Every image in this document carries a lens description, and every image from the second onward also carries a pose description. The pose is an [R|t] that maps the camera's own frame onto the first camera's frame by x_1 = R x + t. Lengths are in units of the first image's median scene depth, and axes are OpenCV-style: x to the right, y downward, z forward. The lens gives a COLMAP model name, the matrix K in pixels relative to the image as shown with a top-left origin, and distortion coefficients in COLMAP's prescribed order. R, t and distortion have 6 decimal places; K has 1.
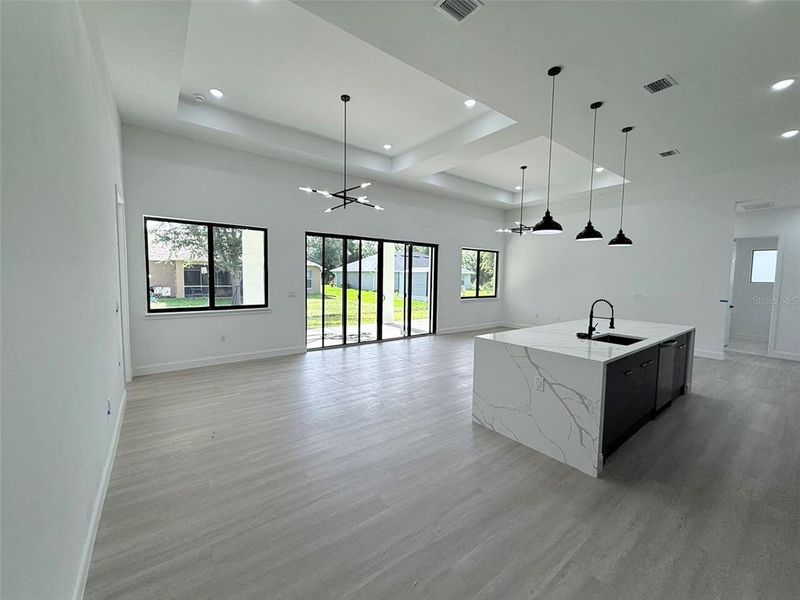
lens RADIAL K [[317.5, 0, 397.9], [0, 317.5, 297.8], [0, 0, 1]] dist [0.001633, 0.000219]
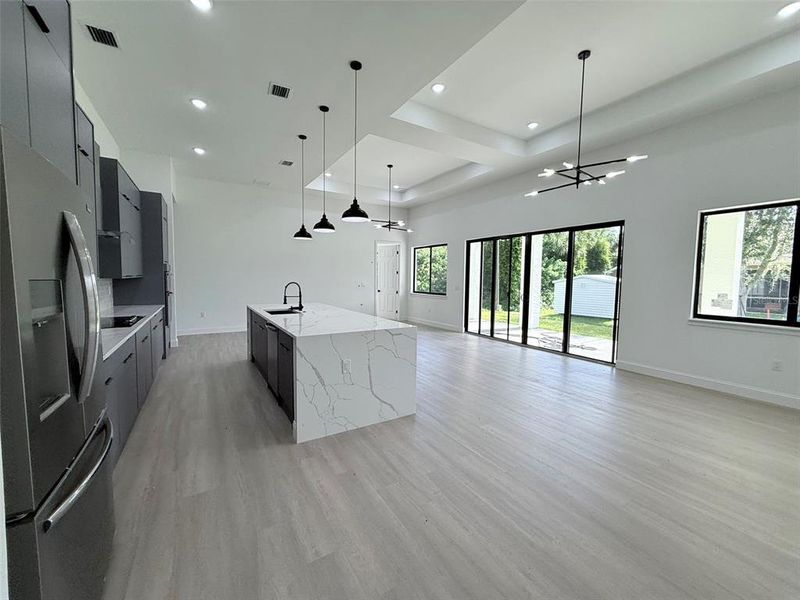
lens RADIAL K [[317.5, 0, 397.9], [0, 317.5, 297.8], [0, 0, 1]] dist [0.001633, 0.000219]
pose [[-0.092645, 0.054257, -0.994220, 1.046067], [-0.072415, 0.995503, 0.061075, -0.033453], [0.993062, 0.077654, -0.088299, 0.854406]]
